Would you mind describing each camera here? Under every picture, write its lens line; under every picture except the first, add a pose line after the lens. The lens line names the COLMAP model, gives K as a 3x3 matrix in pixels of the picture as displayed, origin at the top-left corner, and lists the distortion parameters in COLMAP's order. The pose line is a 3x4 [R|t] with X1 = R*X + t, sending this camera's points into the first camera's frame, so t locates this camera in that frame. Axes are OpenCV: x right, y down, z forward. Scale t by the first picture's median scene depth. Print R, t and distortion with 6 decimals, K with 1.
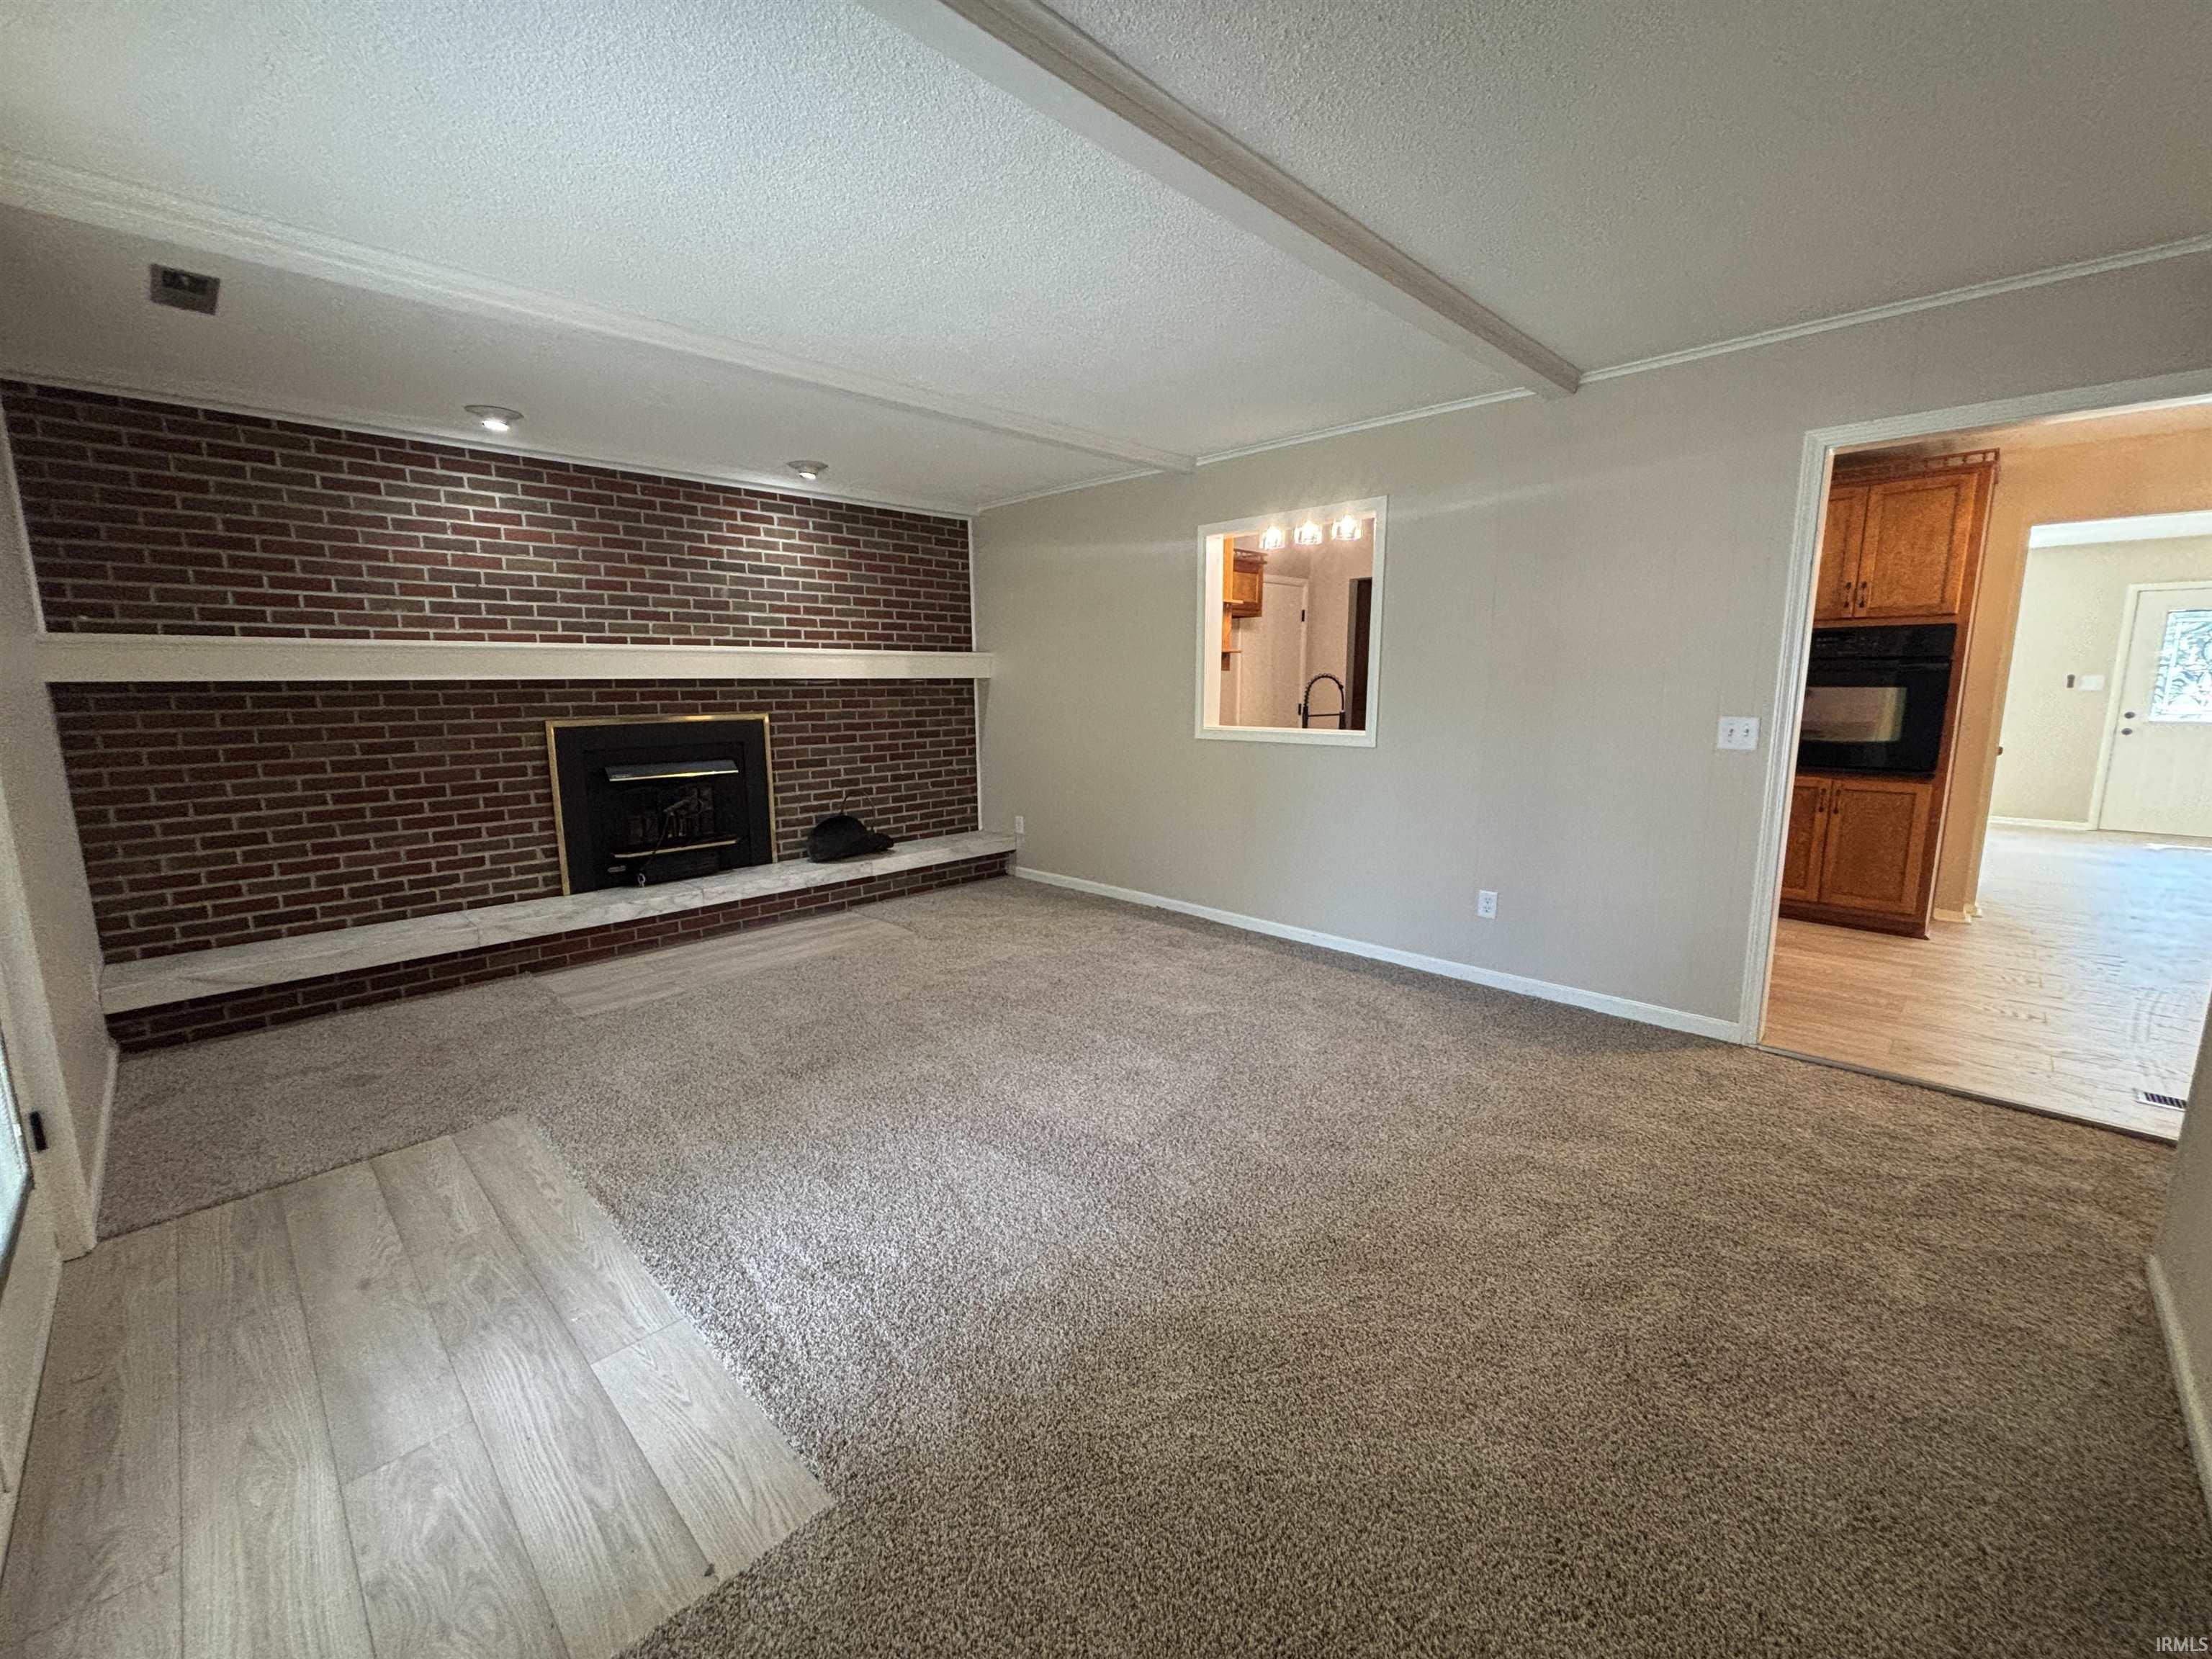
lens RADIAL K [[896.4, 0, 1086.5], [0, 896.4, 826.8], [0, 0, 1]] dist [0.003136, 0.000433]
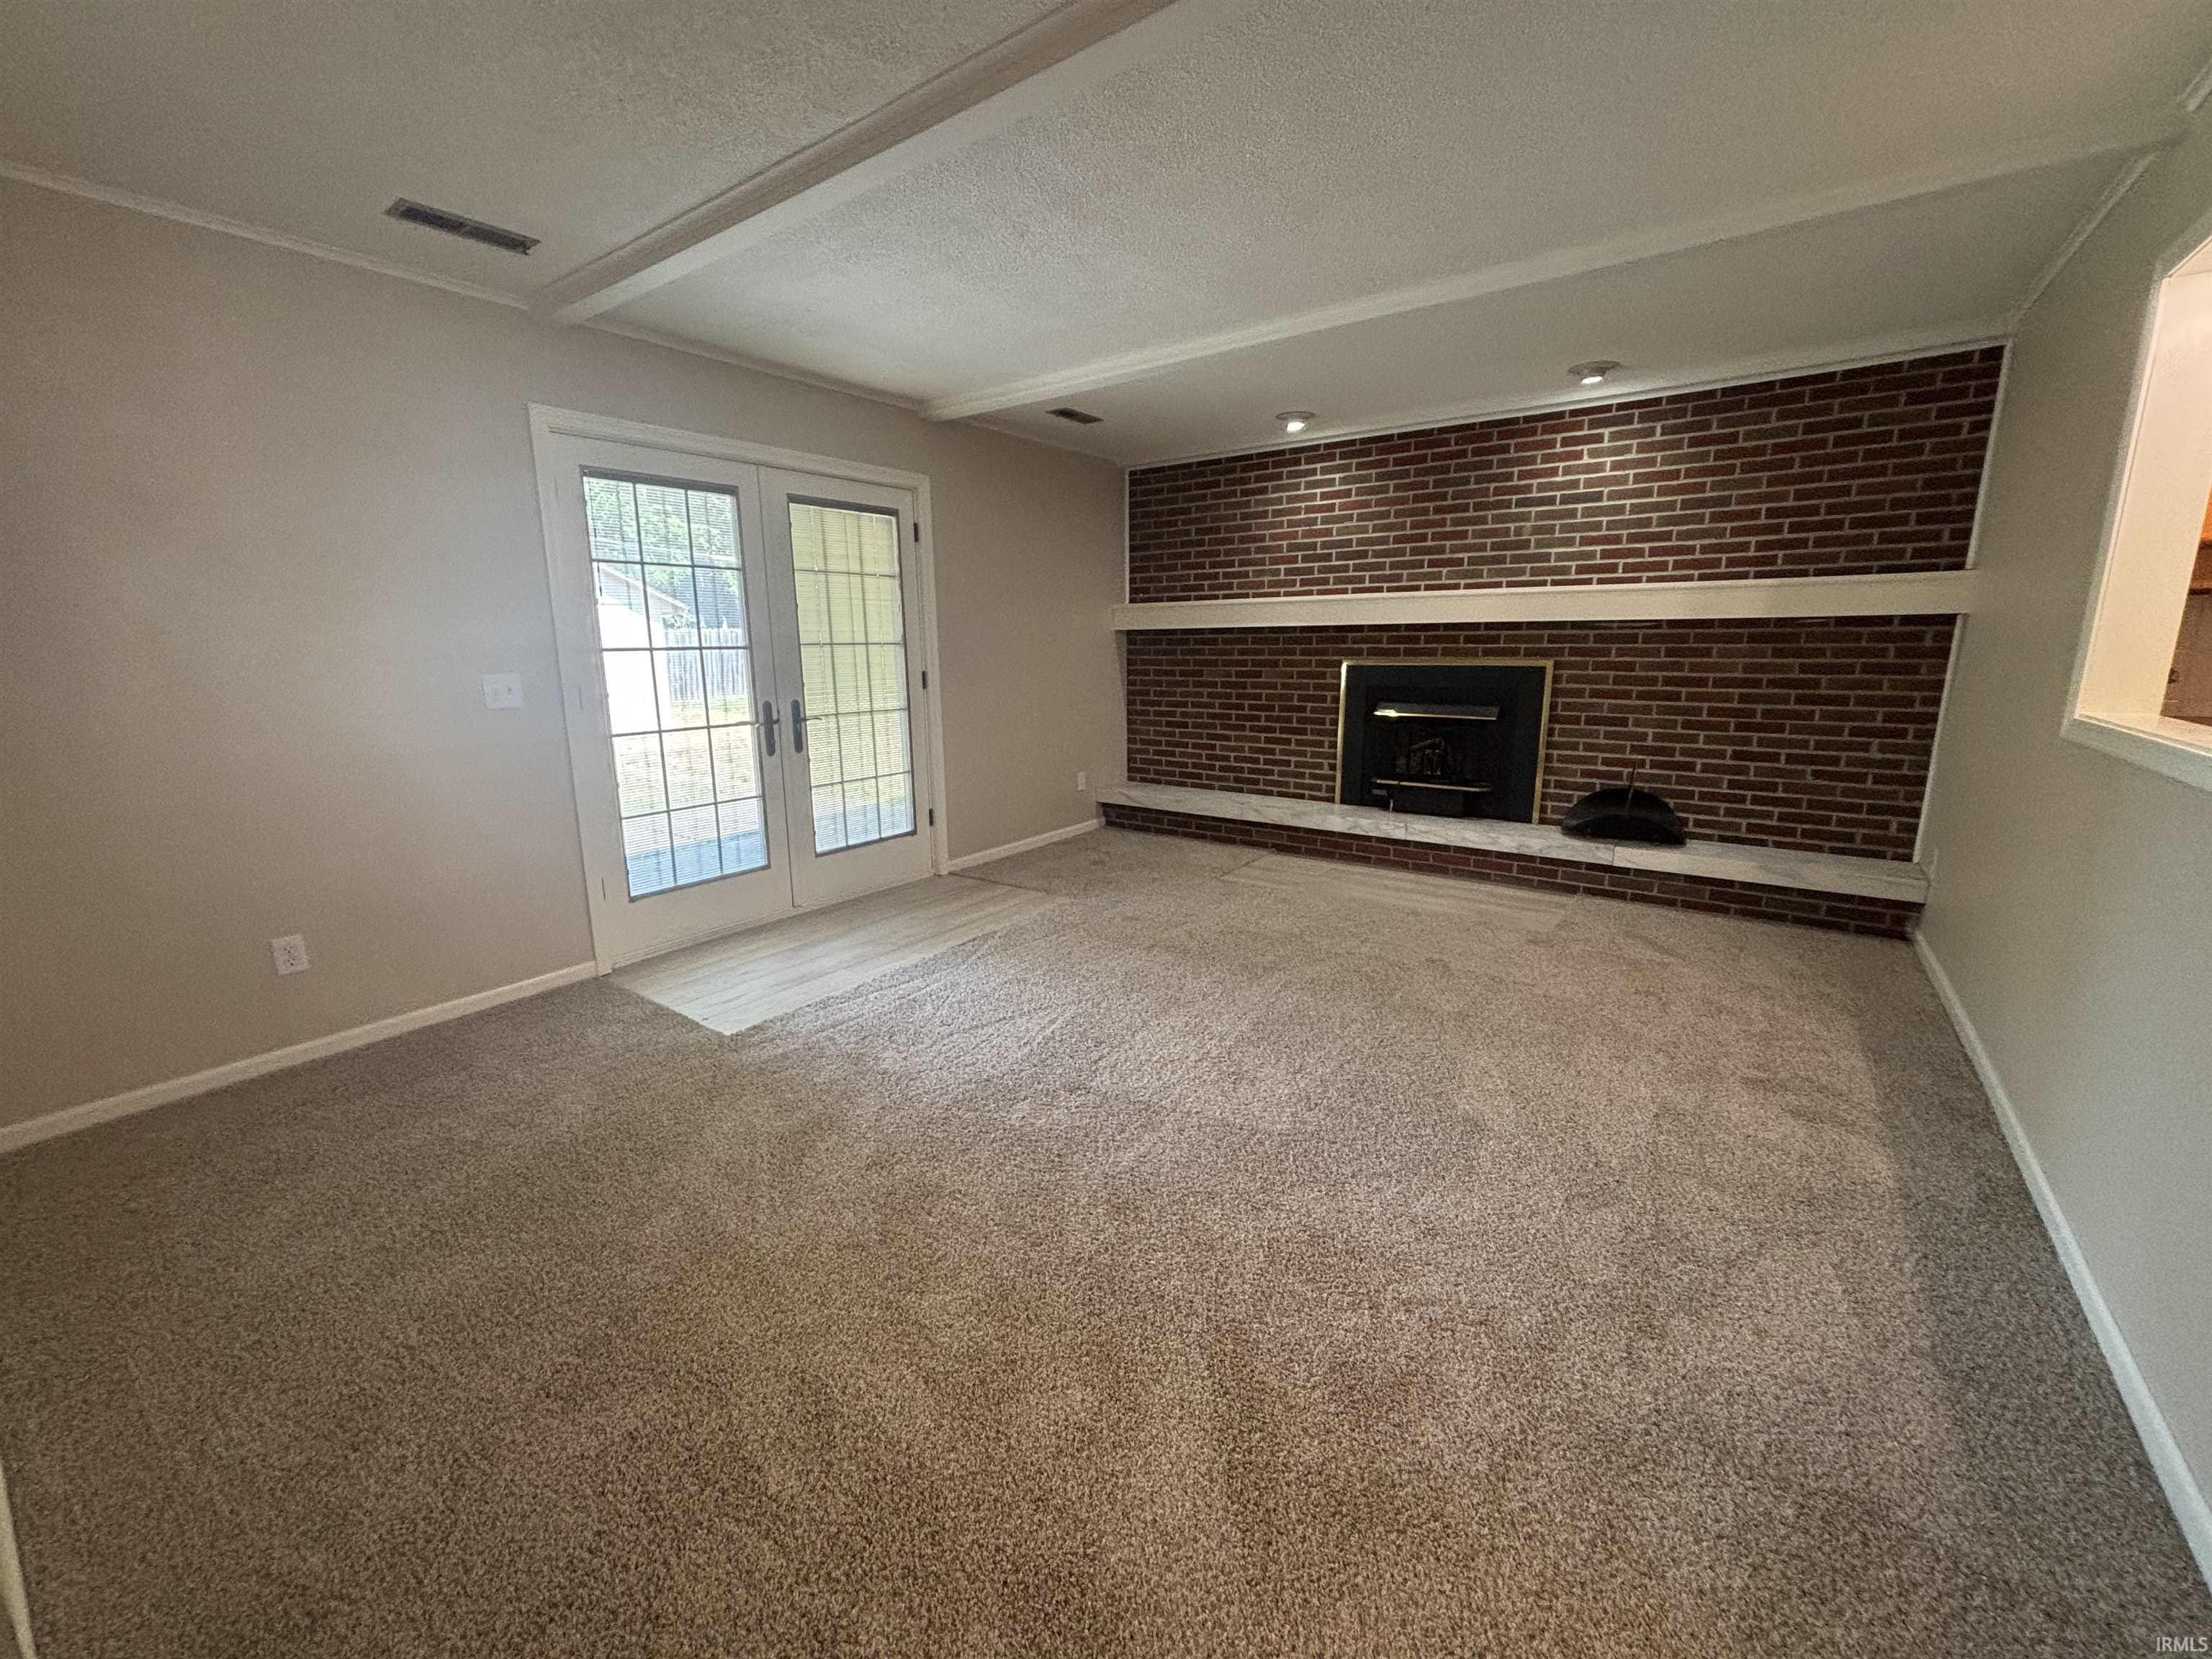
lens RADIAL K [[896.4, 0, 1086.5], [0, 896.4, 826.8], [0, 0, 1]] dist [0.003136, 0.000433]
pose [[0.135737, 0.206950, -0.968890, 0.537388], [-0.152947, 0.970594, 0.185887, -0.064499], [0.978868, 0.122957, 0.163398, 0.445663]]
